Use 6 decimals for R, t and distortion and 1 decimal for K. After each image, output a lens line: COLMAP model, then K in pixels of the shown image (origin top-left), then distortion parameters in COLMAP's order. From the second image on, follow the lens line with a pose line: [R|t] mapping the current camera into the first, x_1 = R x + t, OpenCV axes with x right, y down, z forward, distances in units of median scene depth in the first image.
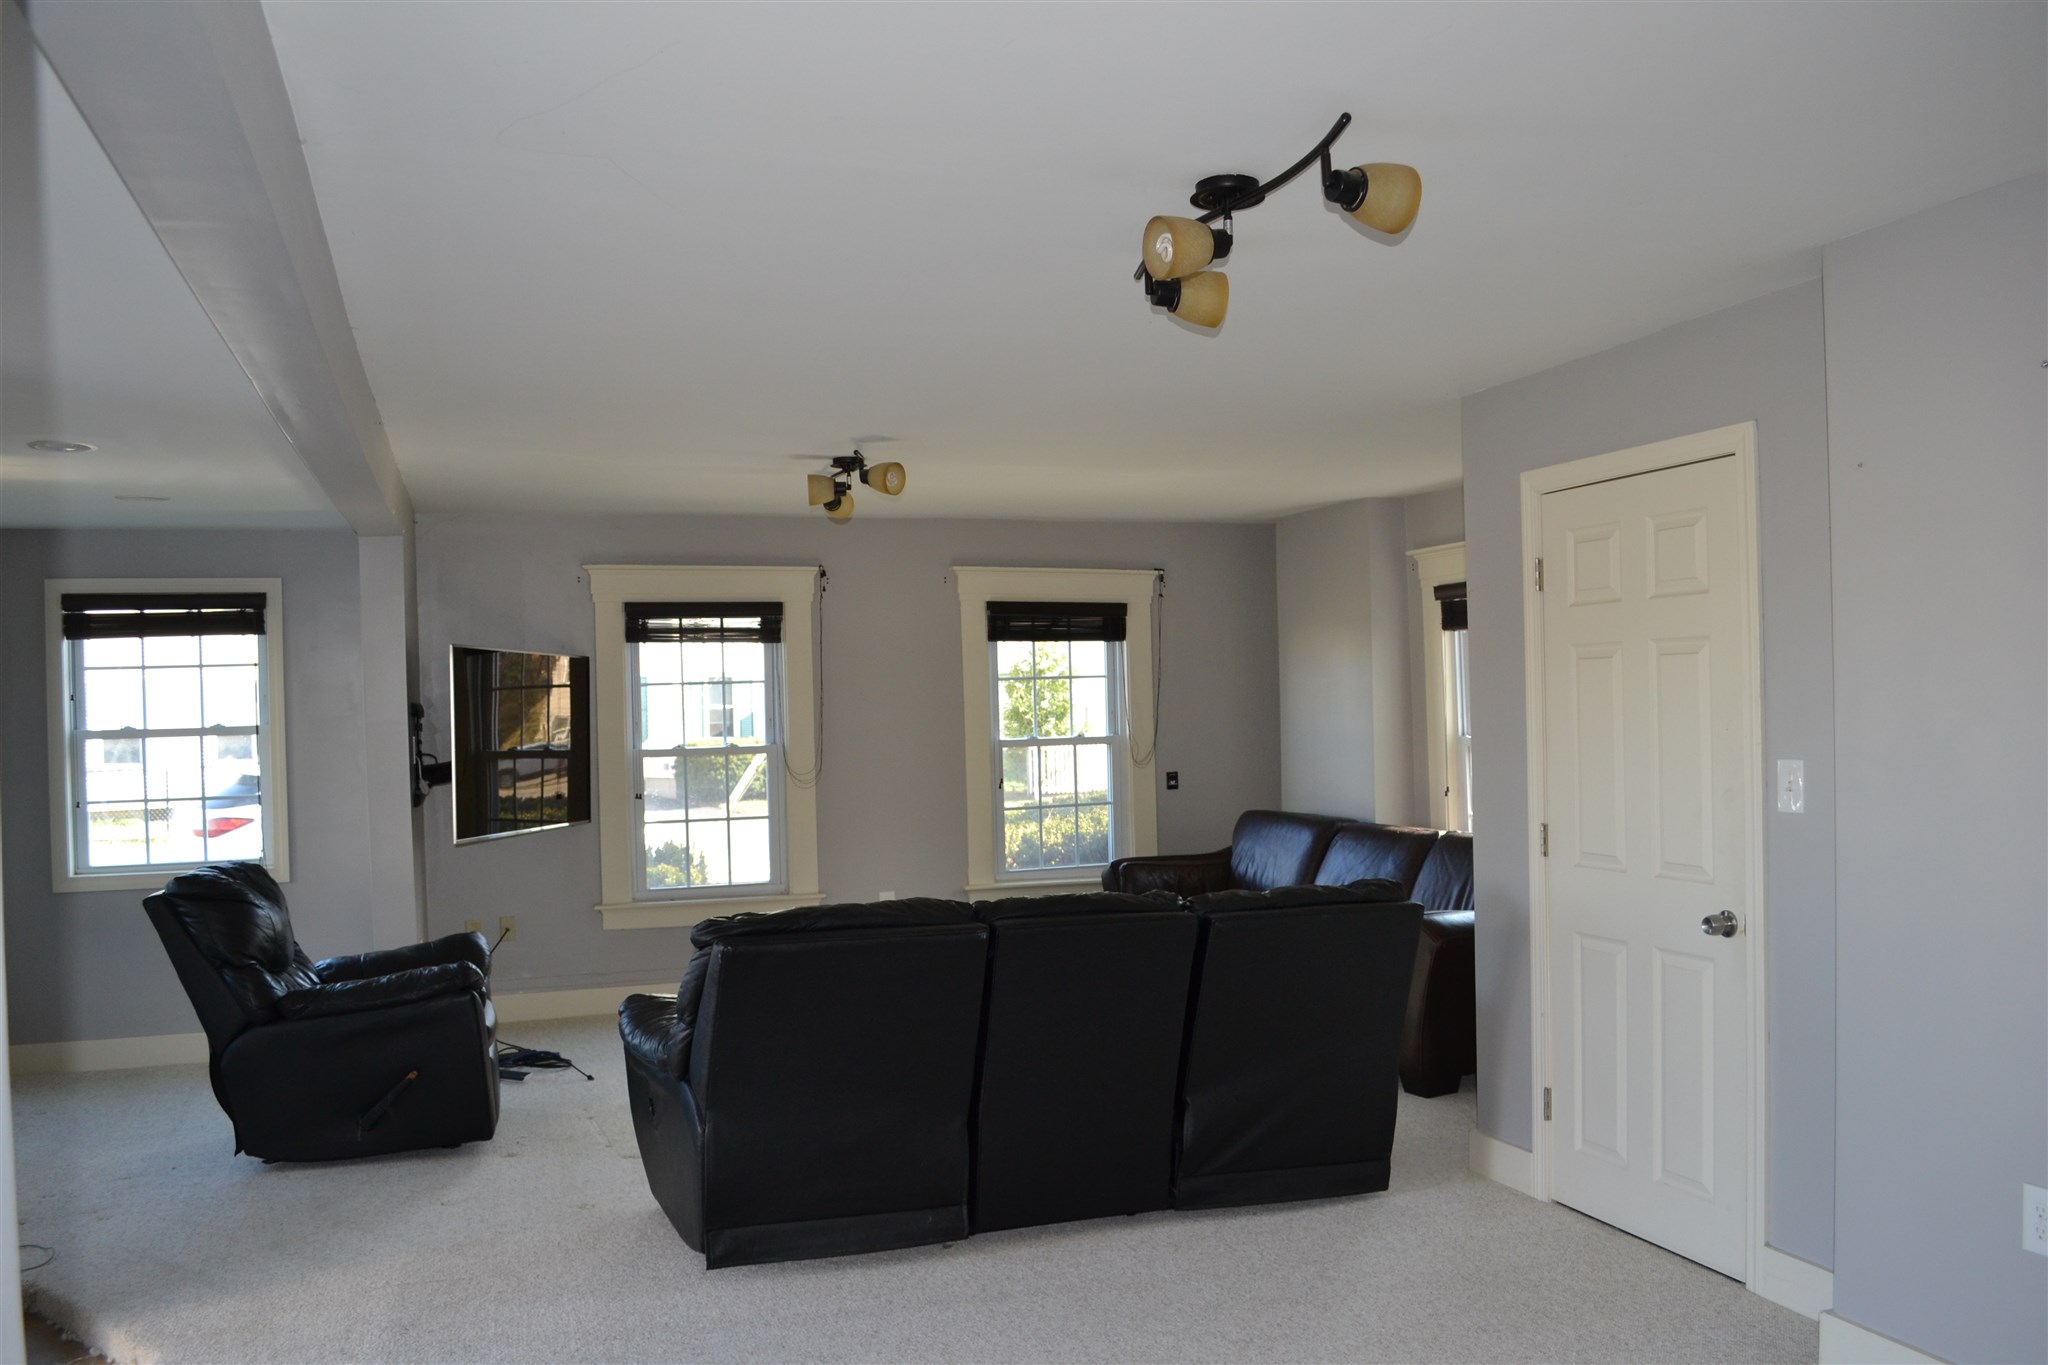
lens RADIAL K [[1637.9, 0, 1007.9], [0, 1637.9, 701.6], [0, 0, 1]] dist [-0.080762, 0.006572]
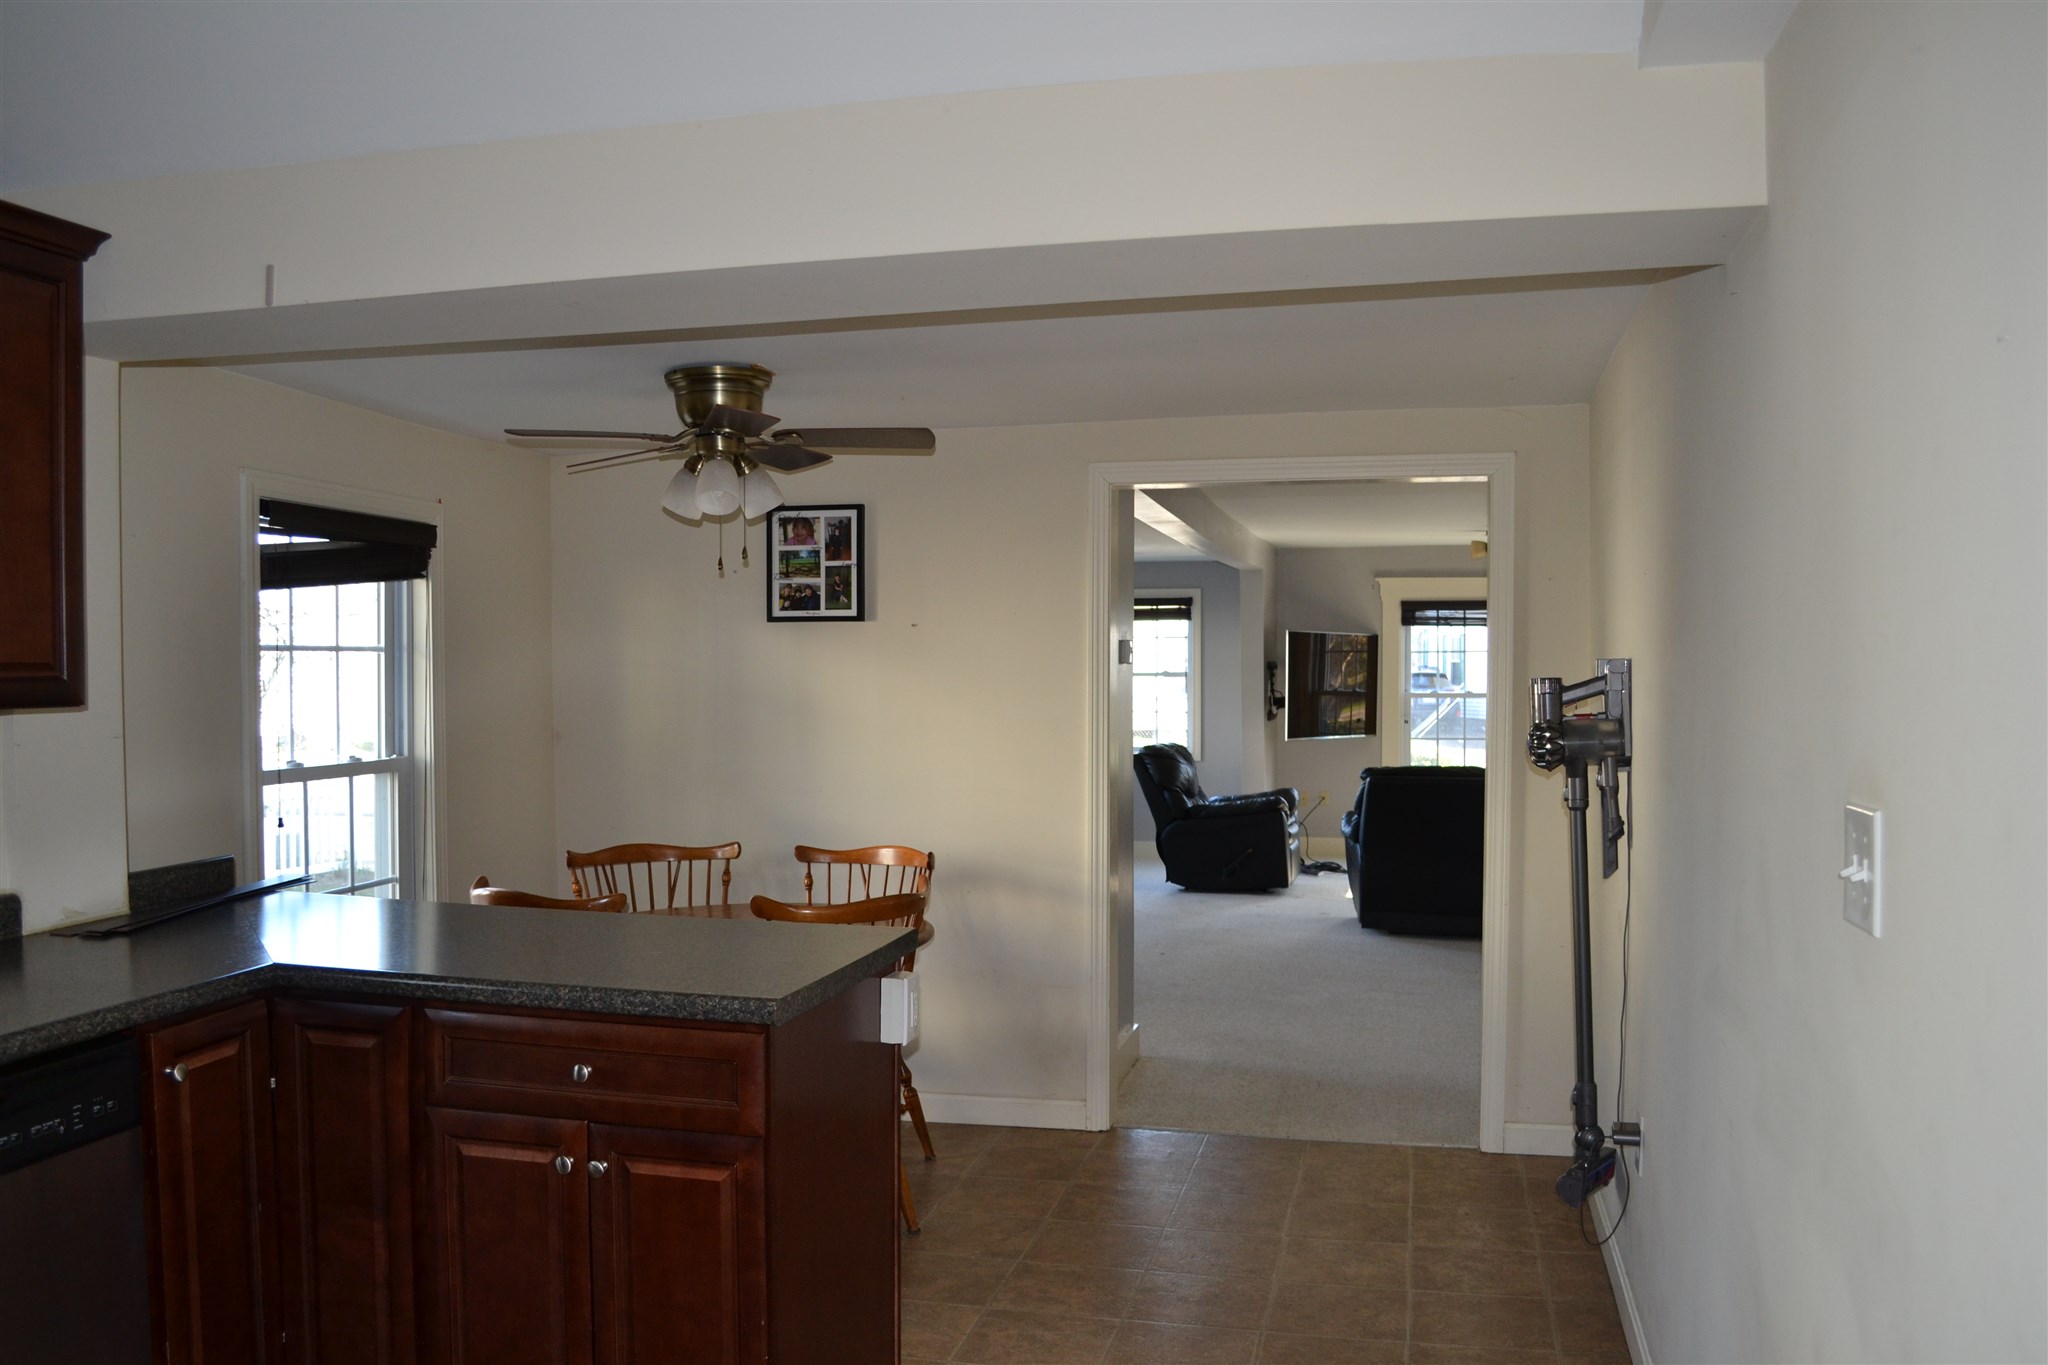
lens RADIAL K [[1637.9, 0, 1011.2], [0, 1637.9, 711.8], [0, 0, 1]] dist [-0.080762, 0.006572]
pose [[0.851173, 0.039611, -0.523389, 0.387678], [-0.018230, 0.998778, 0.045942, -0.025193], [0.524569, -0.029563, 0.850854, -0.784447]]
